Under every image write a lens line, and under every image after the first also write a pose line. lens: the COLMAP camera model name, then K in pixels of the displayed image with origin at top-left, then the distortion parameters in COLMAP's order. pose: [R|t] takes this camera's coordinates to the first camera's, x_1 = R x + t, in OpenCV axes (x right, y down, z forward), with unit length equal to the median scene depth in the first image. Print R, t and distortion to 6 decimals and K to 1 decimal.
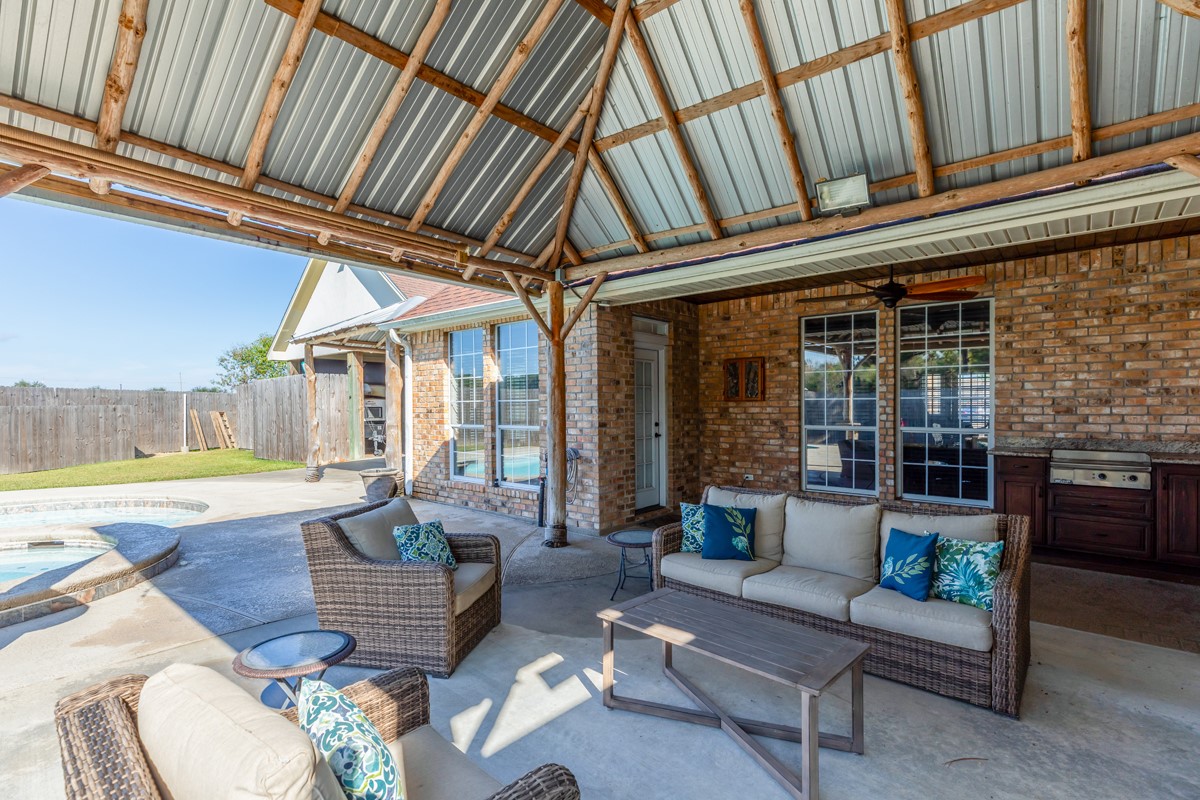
lens RADIAL K [[553.2, 0, 596.8], [0, 553.2, 406.0], [0, 0, 1]] dist [0.001506, 0.000287]
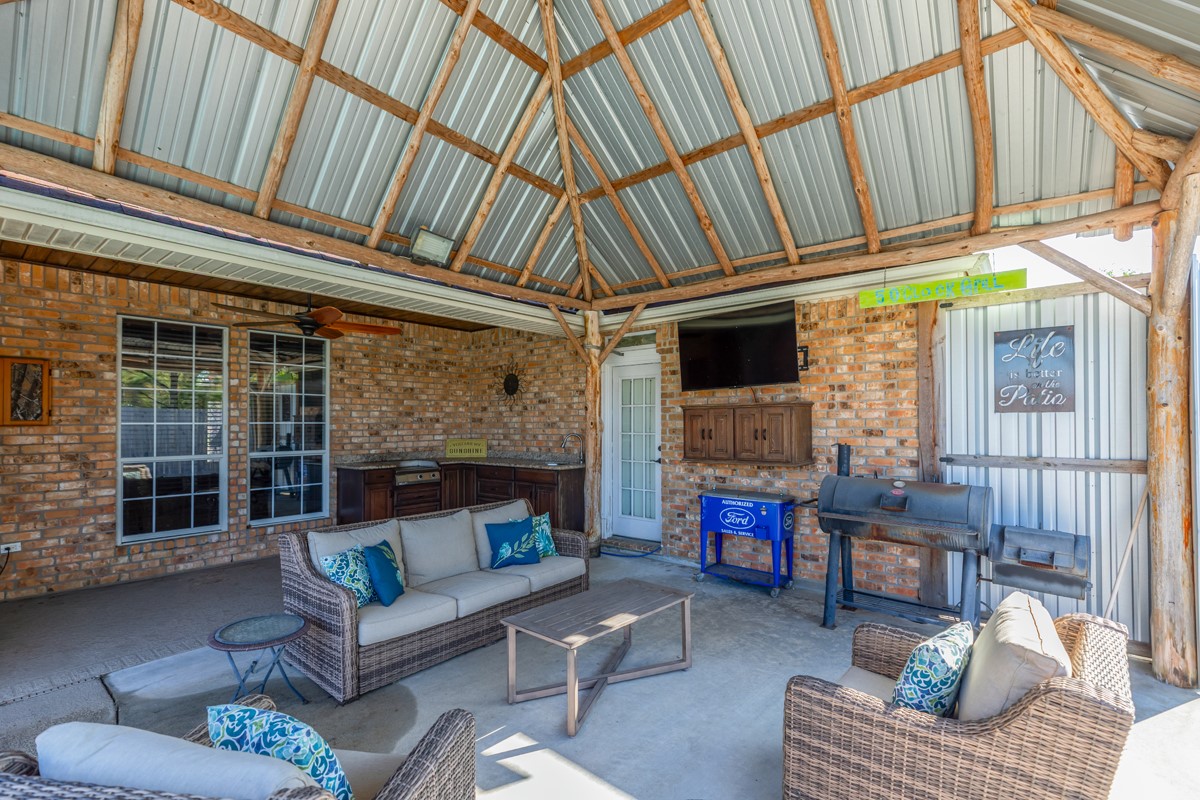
lens RADIAL K [[553.2, 0, 576.7], [0, 553.2, 416.9], [0, 0, 1]] dist [0.001506, 0.000287]
pose [[-0.013310, 0.015516, 0.999791, -0.490843], [0.005977, 0.999863, -0.015437, -0.007505], [-0.999894, 0.005770, -0.013401, 0.499533]]
